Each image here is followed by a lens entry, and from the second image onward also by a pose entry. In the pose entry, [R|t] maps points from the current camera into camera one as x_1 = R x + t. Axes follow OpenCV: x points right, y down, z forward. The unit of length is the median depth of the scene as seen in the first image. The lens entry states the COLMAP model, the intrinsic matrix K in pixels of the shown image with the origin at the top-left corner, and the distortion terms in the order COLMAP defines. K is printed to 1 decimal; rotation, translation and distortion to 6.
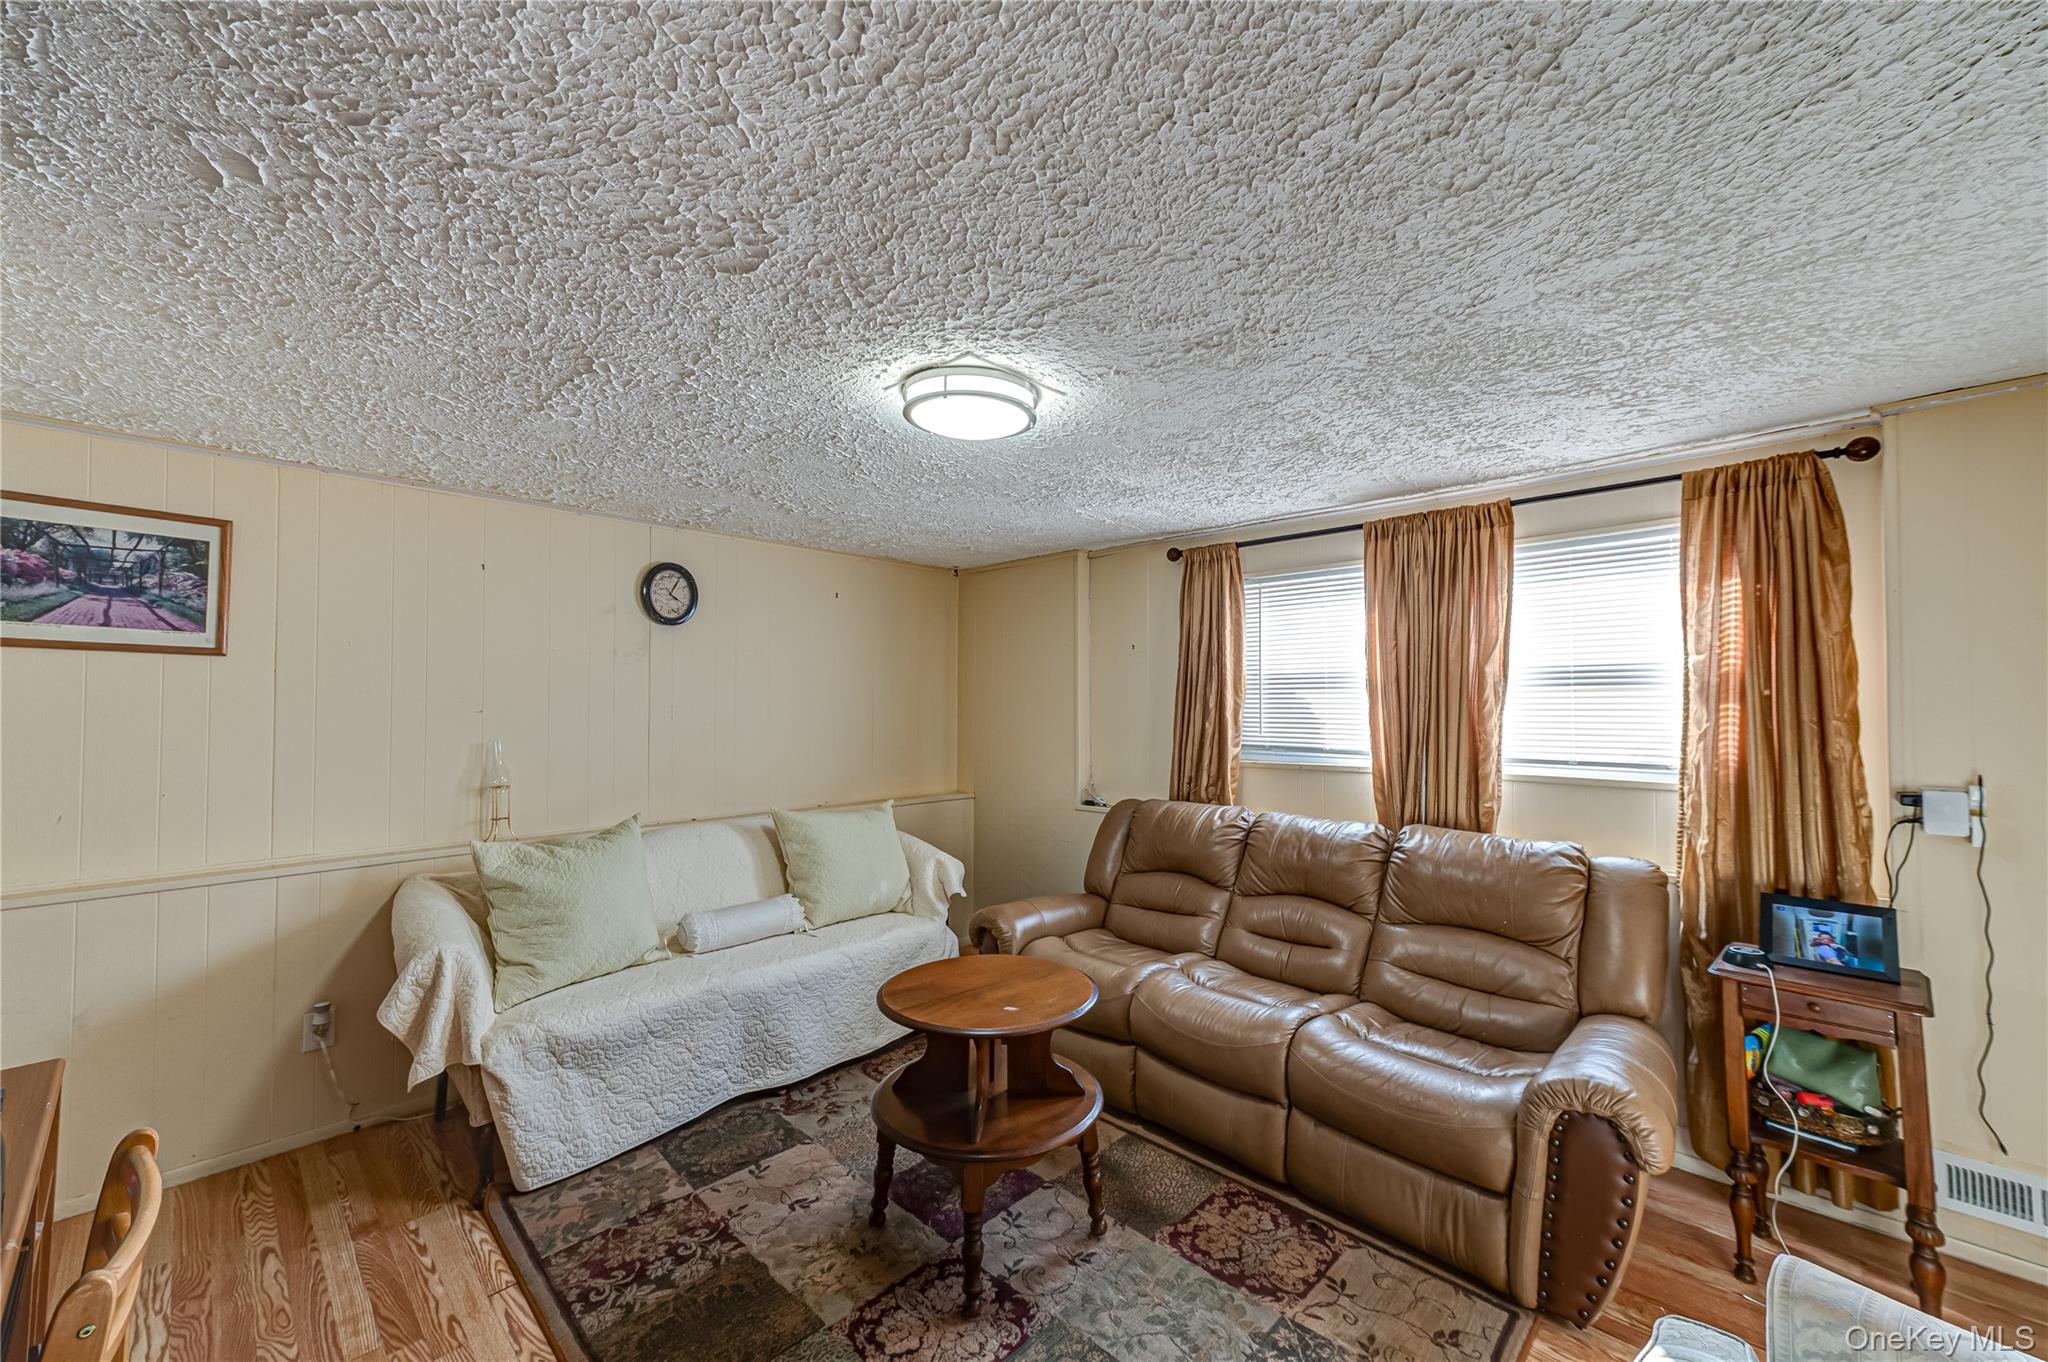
lens RADIAL K [[789.7, 0, 1033.2], [0, 789.7, 689.1], [0, 0, 1]] dist [0.012672, -0.000244]
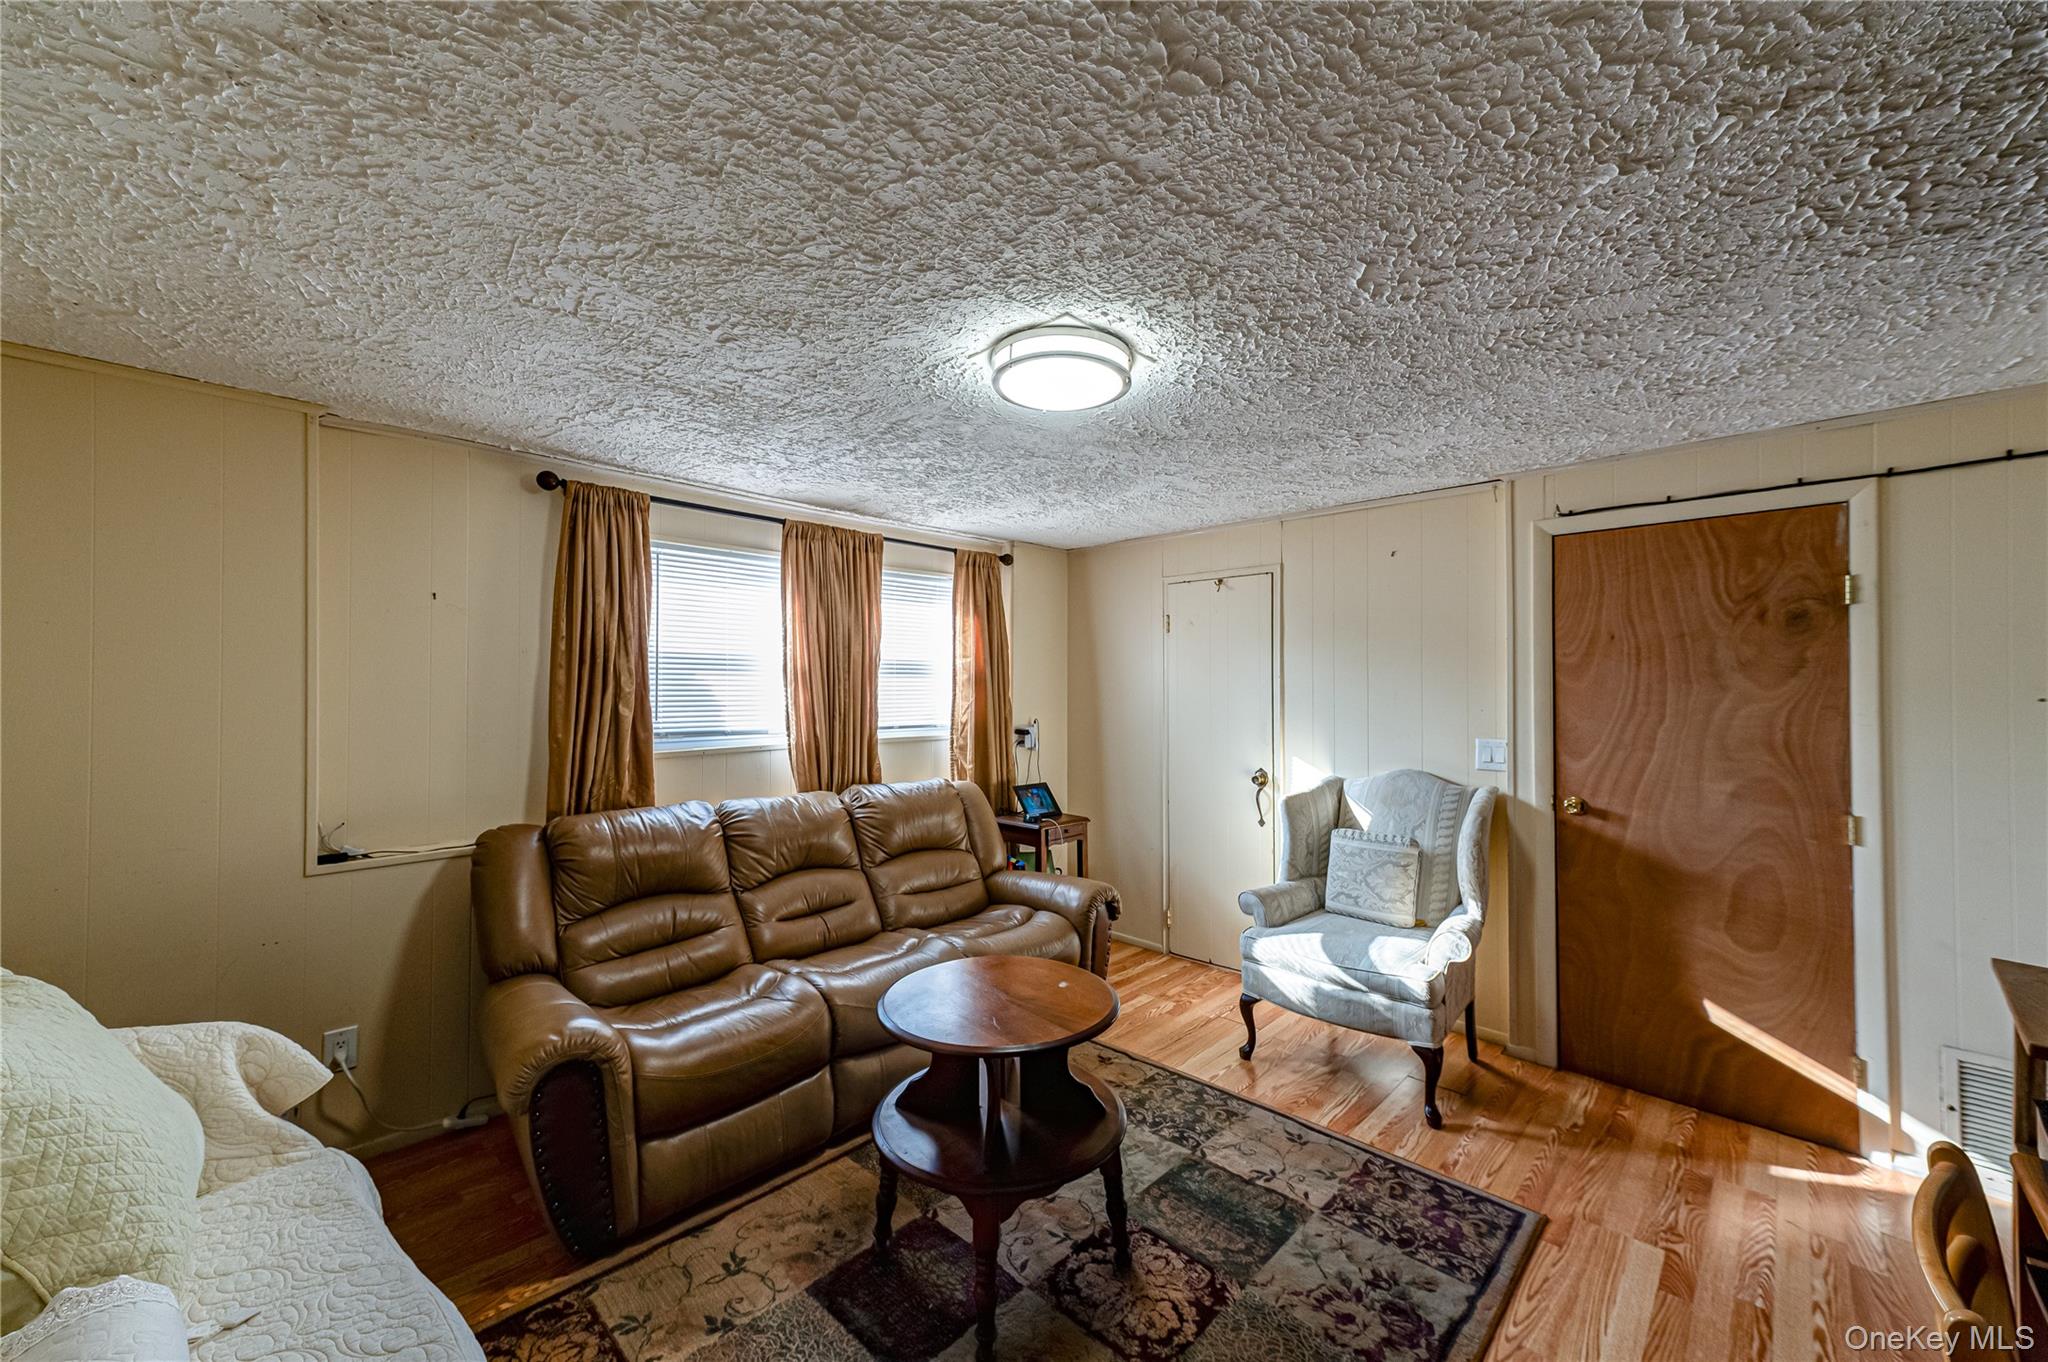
lens RADIAL K [[789.7, 0, 1033.2], [0, 789.7, 689.1], [0, 0, 1]] dist [0.012672, -0.000244]
pose [[-0.003246, -0.004270, 0.999986, -0.798165], [-0.020320, 0.999785, 0.004203, 0.012110], [-0.999788, -0.020306, -0.003332, 0.803667]]
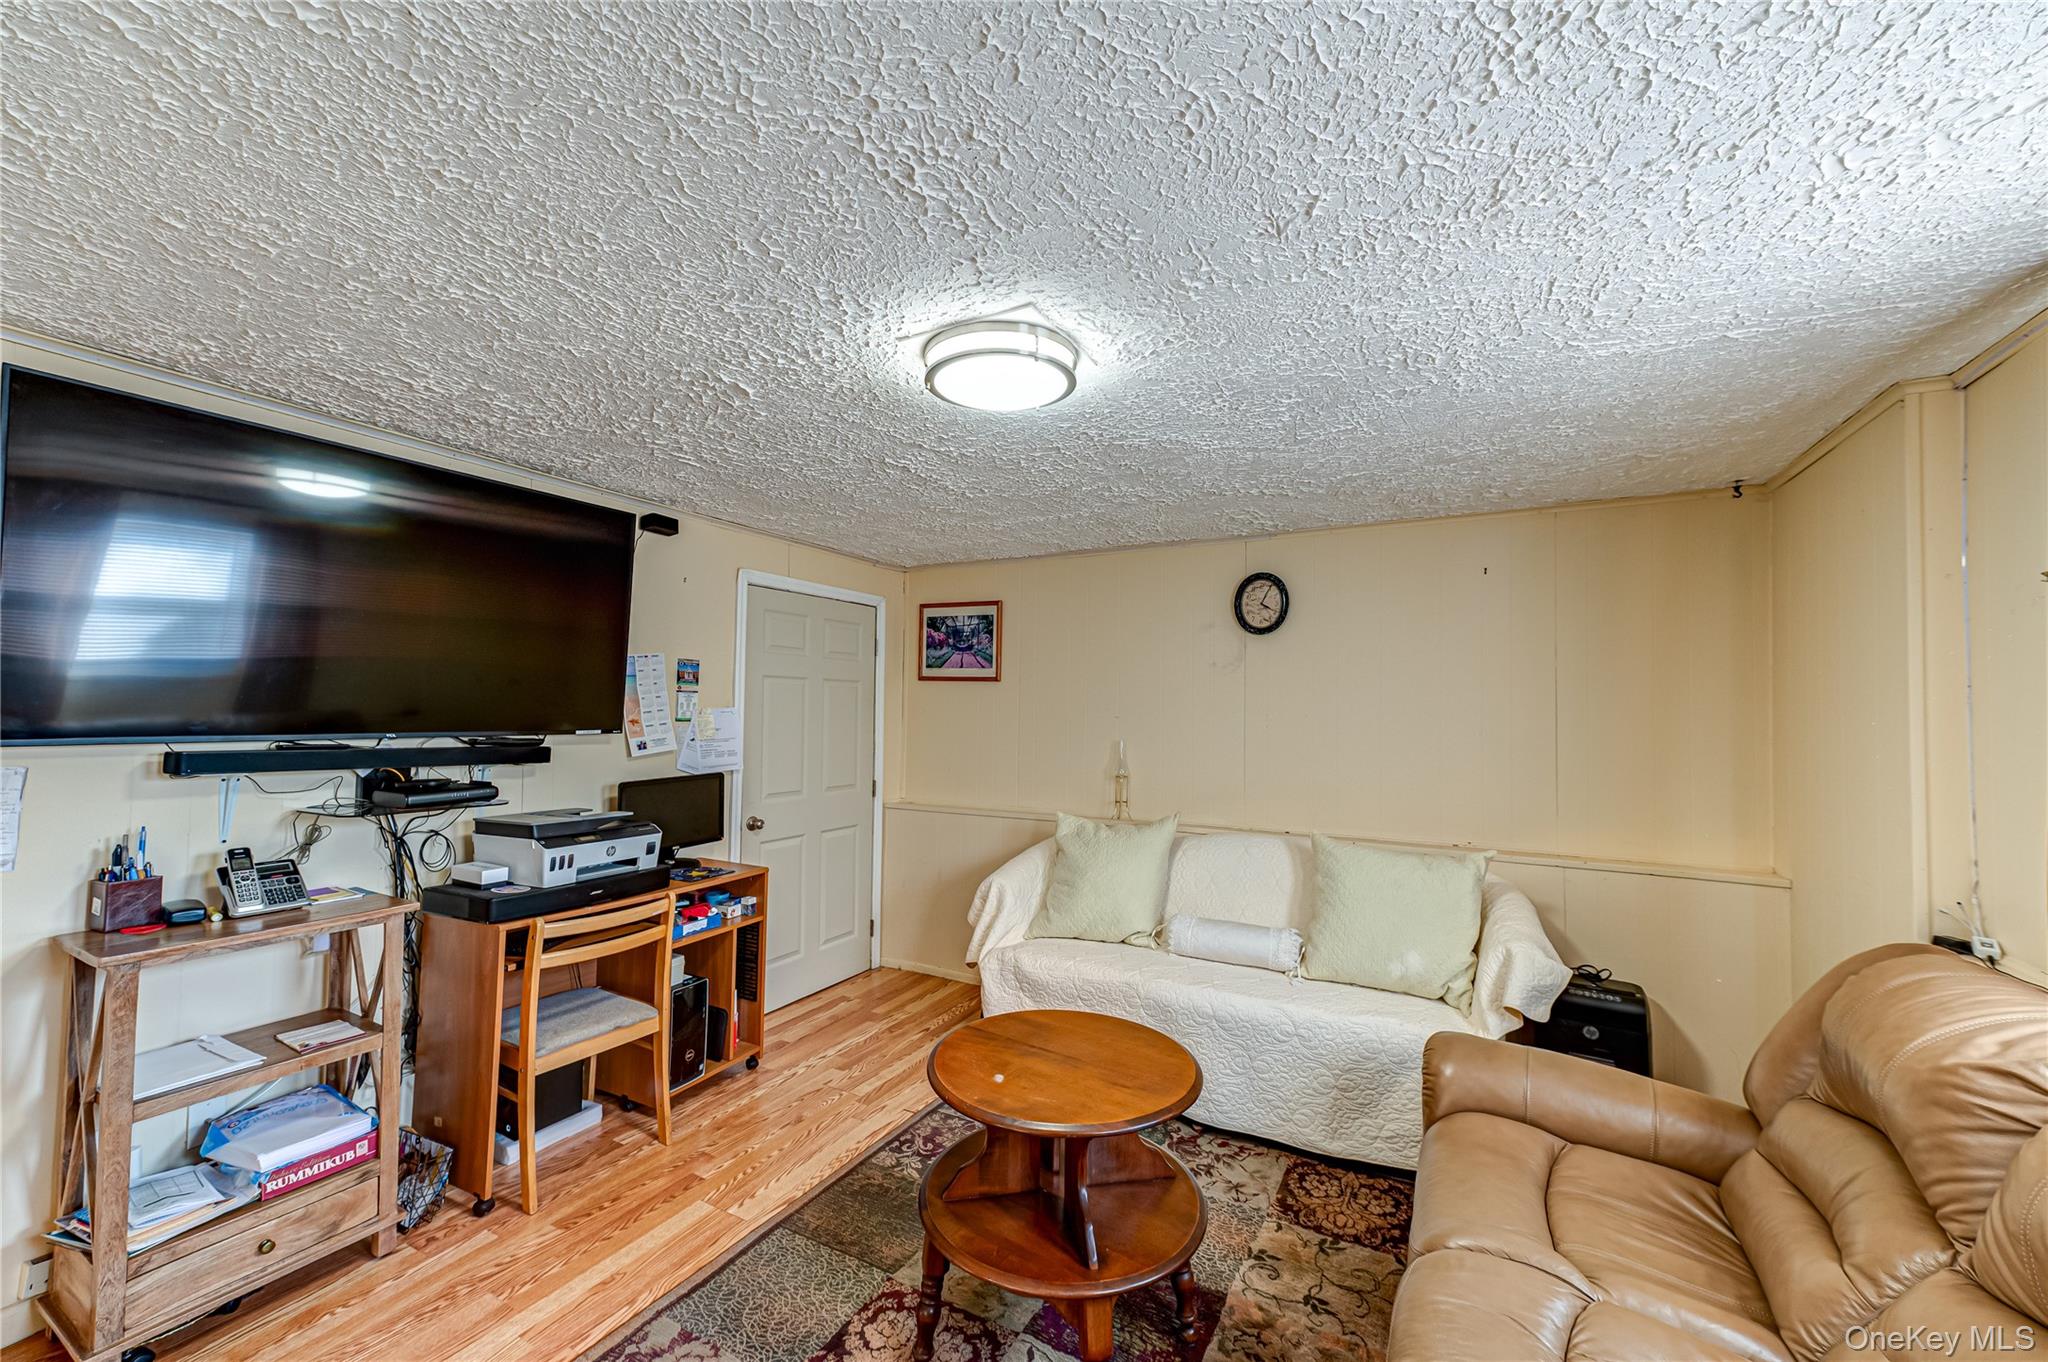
lens RADIAL K [[789.7, 0, 1033.2], [0, 789.7, 689.1], [0, 0, 1]] dist [0.012672, -0.000244]
pose [[0.260664, -0.024839, -0.965110, 0.601826], [0.008307, 0.999690, -0.023485, 0.014289], [0.965394, -0.001896, 0.260789, 0.627604]]
